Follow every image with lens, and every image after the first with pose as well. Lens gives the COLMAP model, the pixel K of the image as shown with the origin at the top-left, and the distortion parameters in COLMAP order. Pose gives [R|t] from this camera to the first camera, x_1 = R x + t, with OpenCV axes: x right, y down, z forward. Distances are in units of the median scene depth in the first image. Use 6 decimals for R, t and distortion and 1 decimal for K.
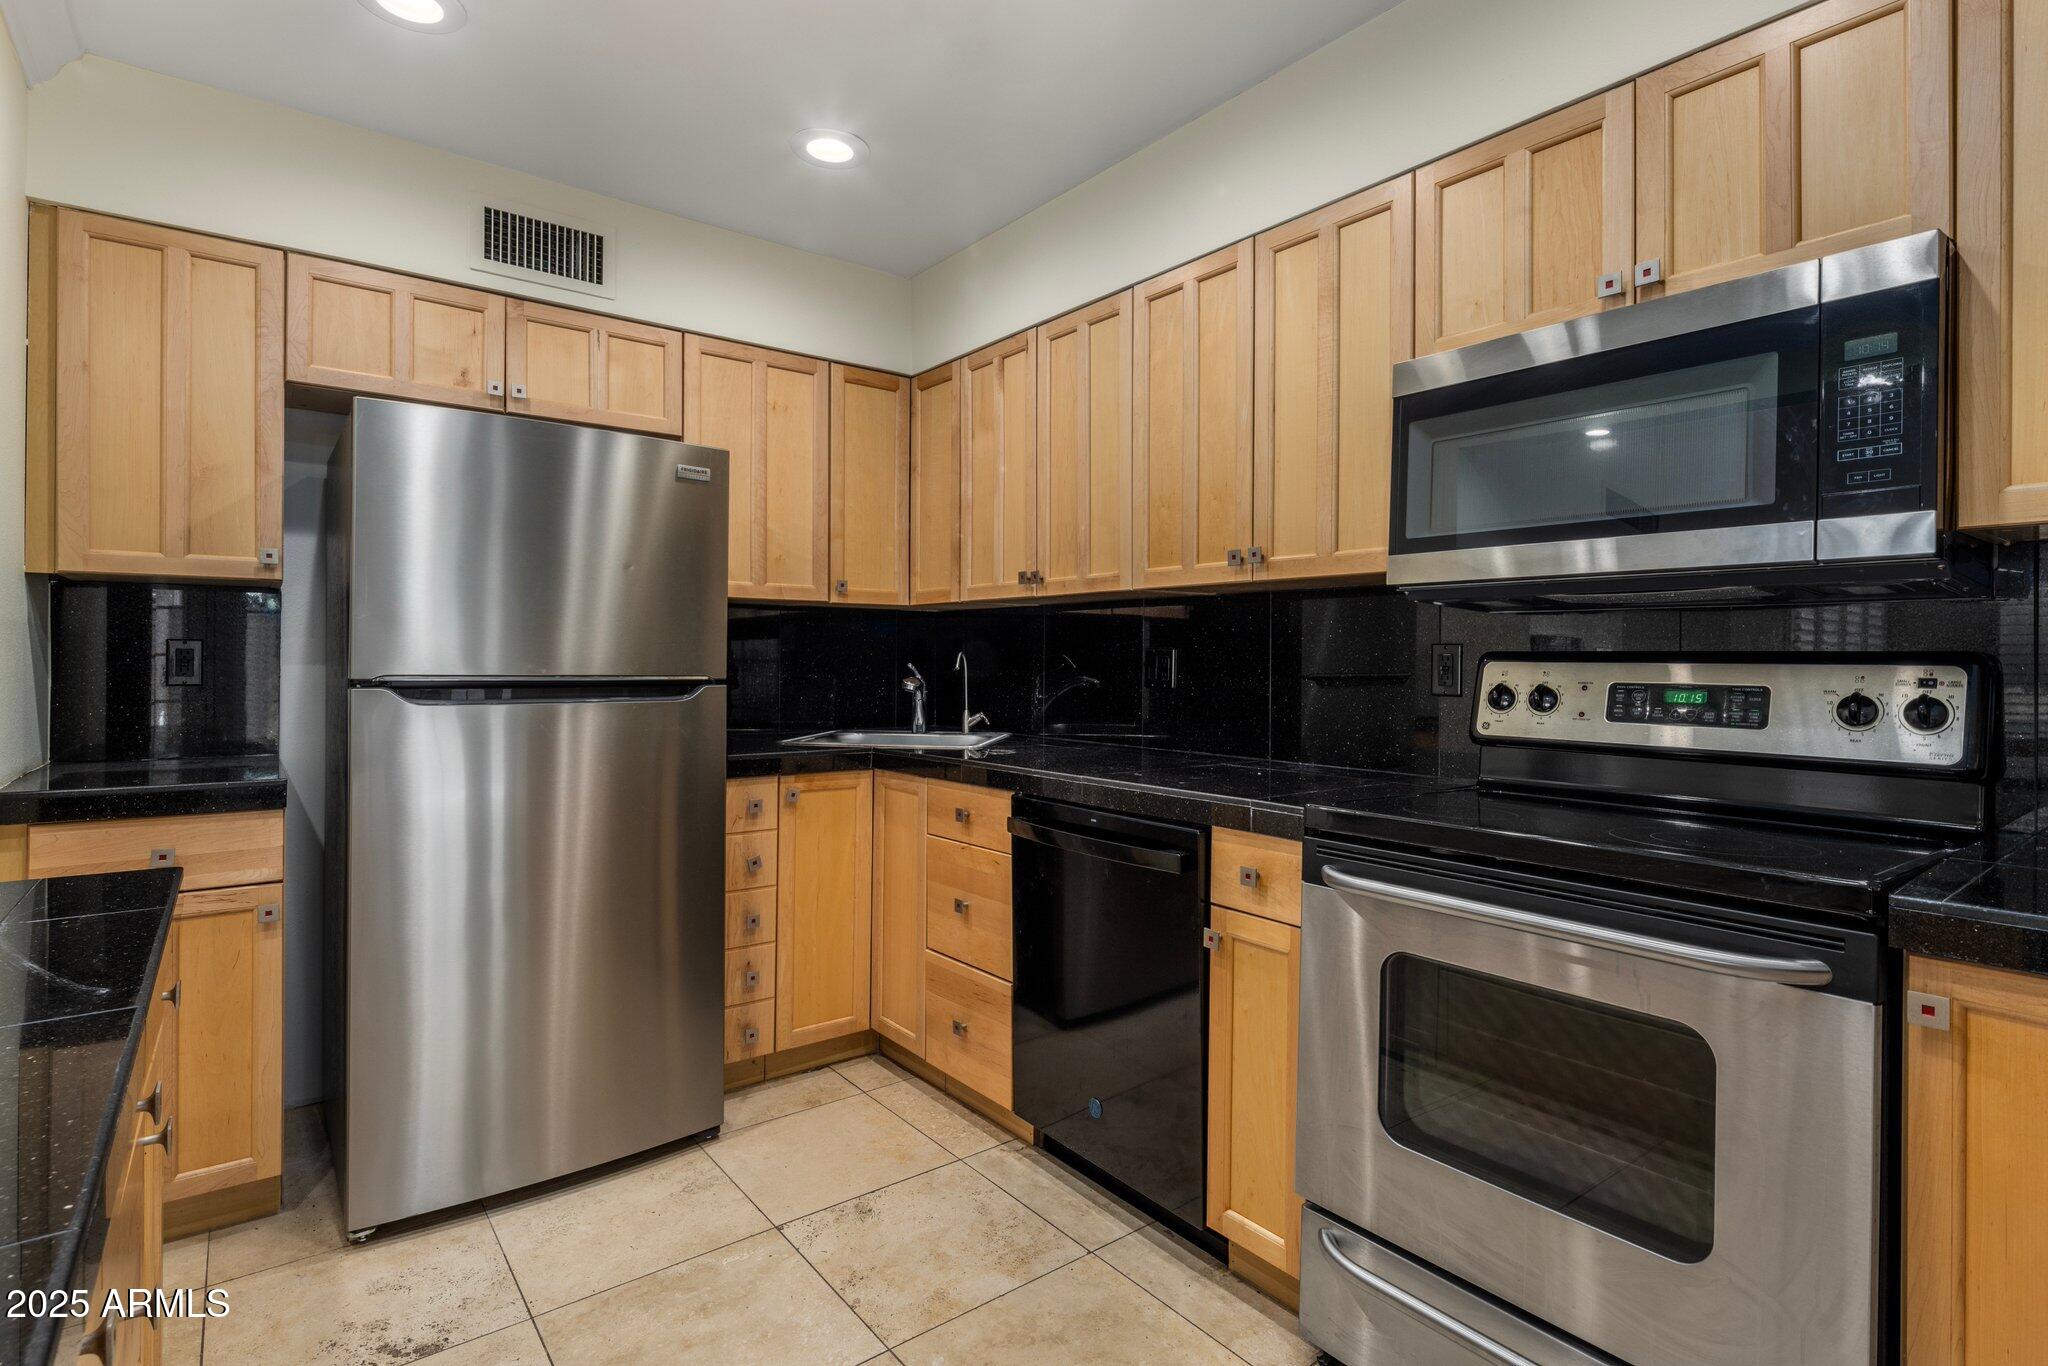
lens RADIAL K [[1000.2, 0, 1024.9], [0, 1000.2, 654.1], [0, 0, 1]] dist [-0.000925, -0.000085]
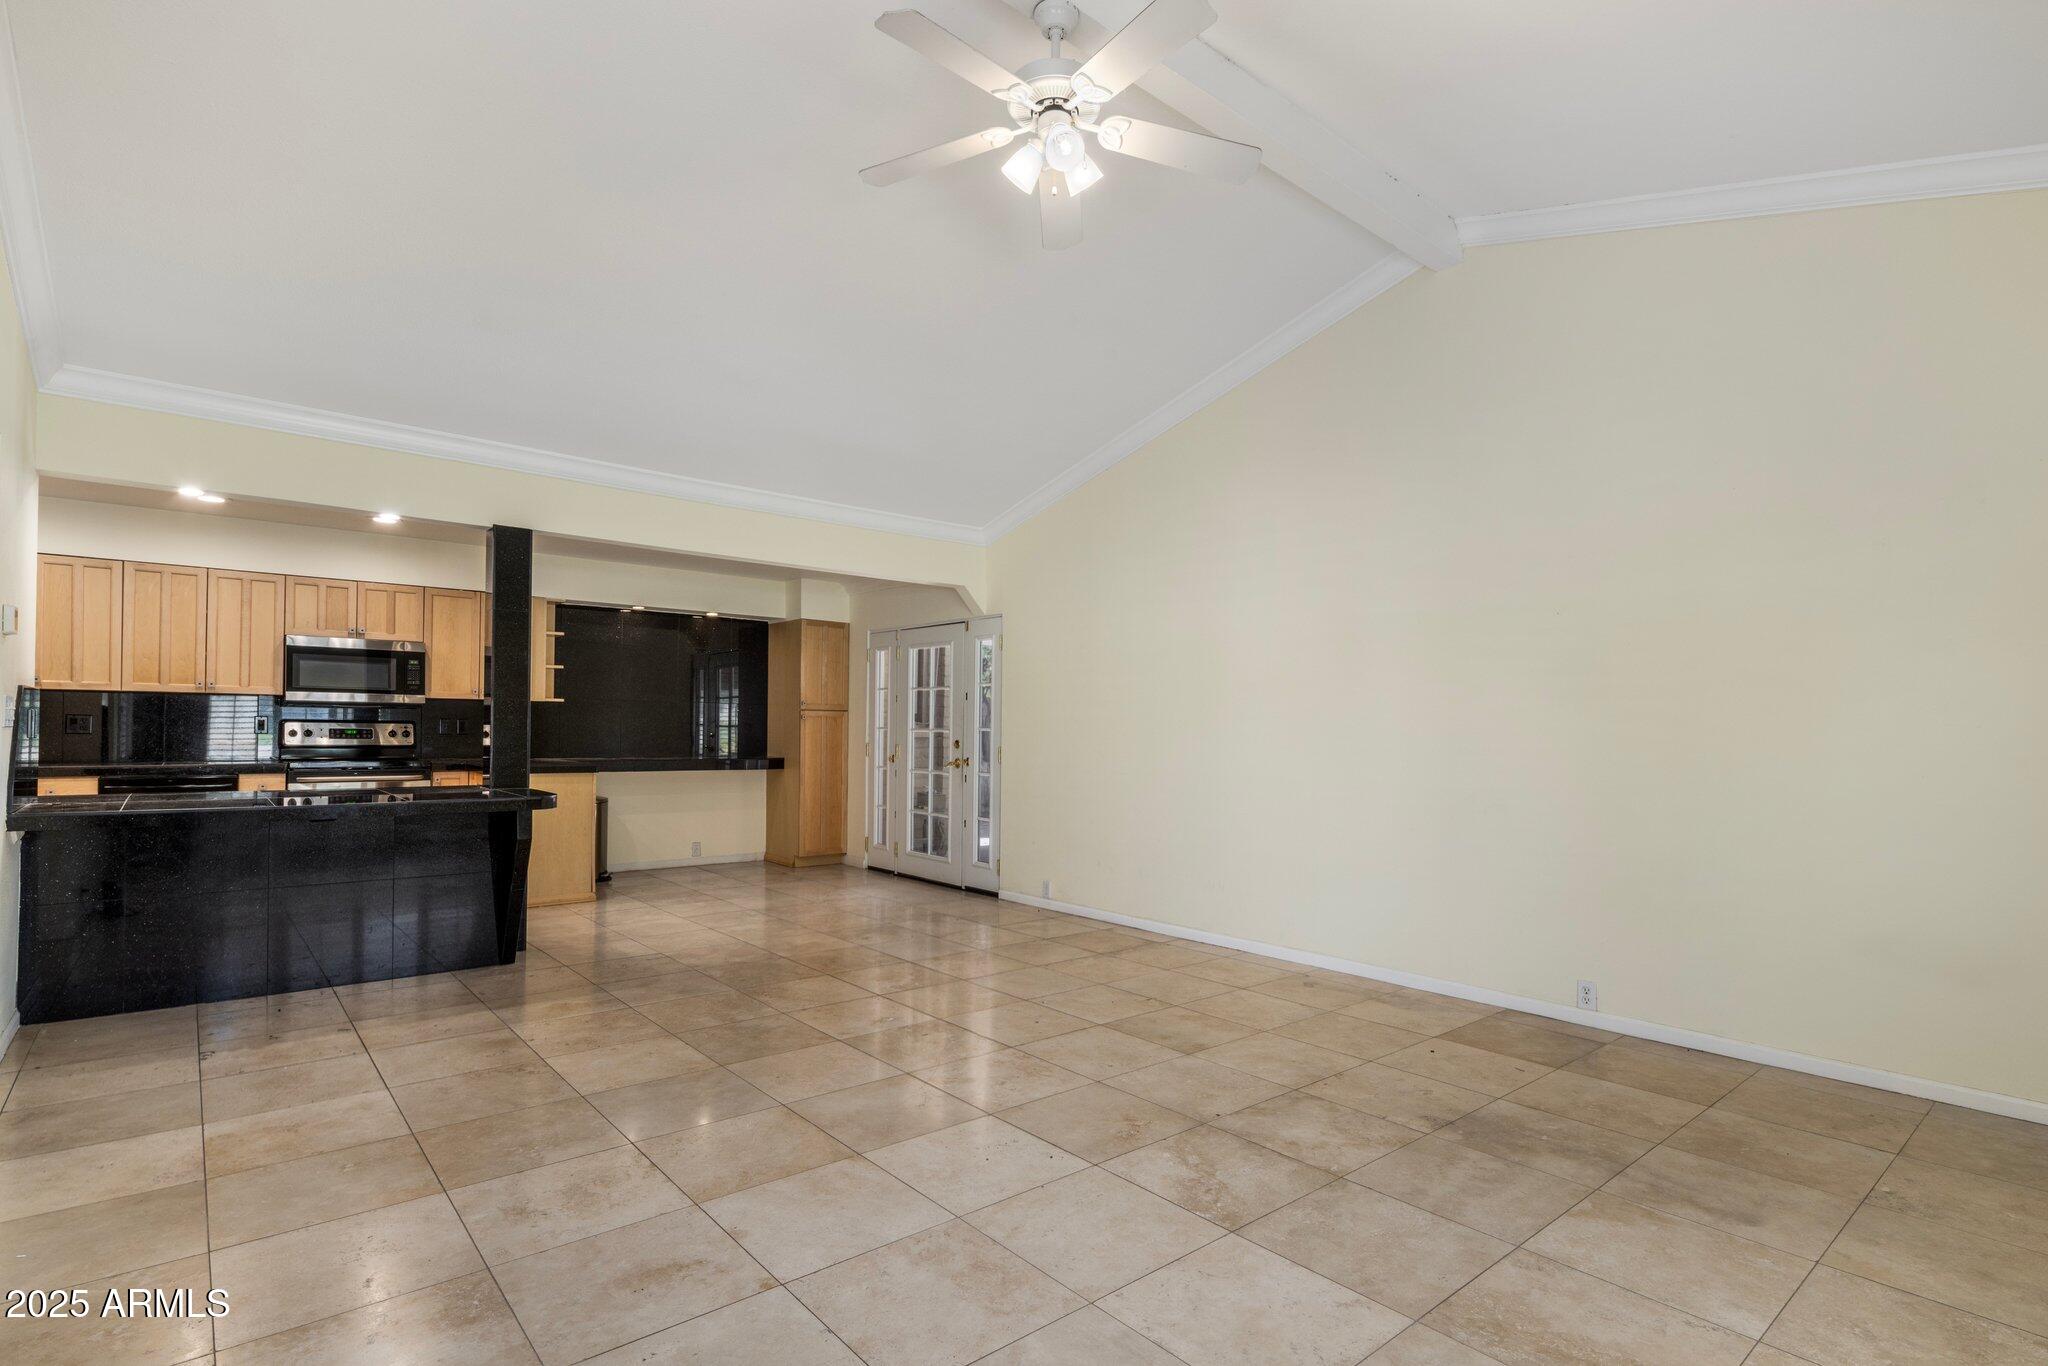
lens RADIAL K [[995.2, 0, 1028.0], [0, 995.2, 720.6], [0, 0, 1]] dist [0.004294, 0.000291]
pose [[-0.039355, 0.003583, 0.999219, -3.025935], [-0.015011, 0.999879, -0.004176, -0.021977], [-0.999113, -0.015163, -0.039296, -1.347360]]
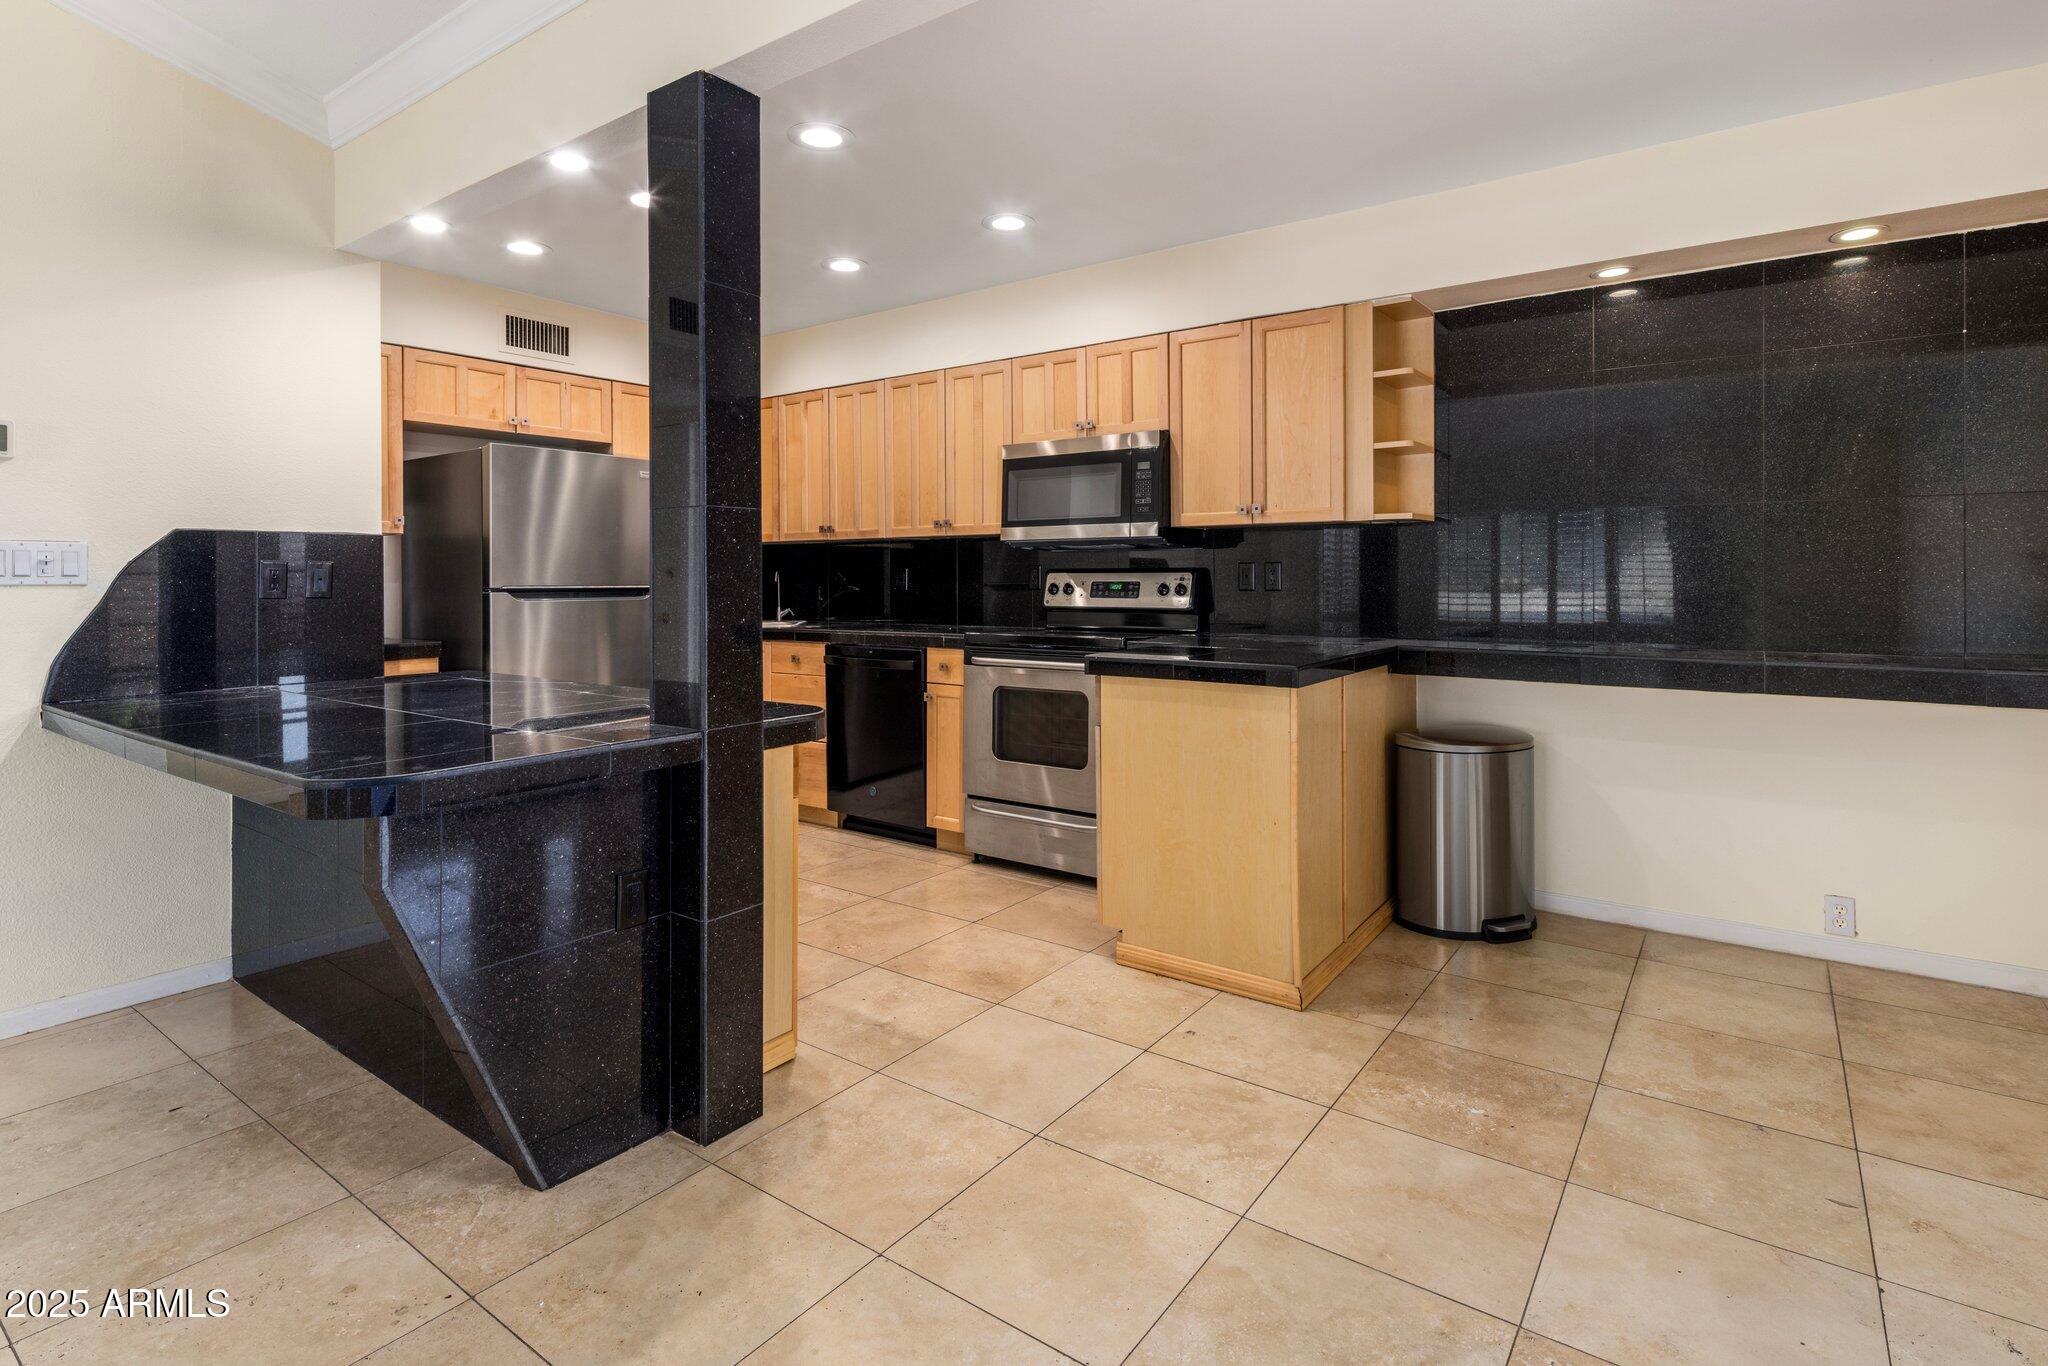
lens RADIAL K [[1012.8, 0, 1031.6], [0, 1012.8, 570.9], [0, 0, 1]] dist [-0.002982, 0.000008]
pose [[0.960838, -0.009672, 0.276942, -0.210802], [0.010009, 0.999950, 0.000194, 0.001678], [-0.276930, 0.002586, 0.960887, -1.226826]]
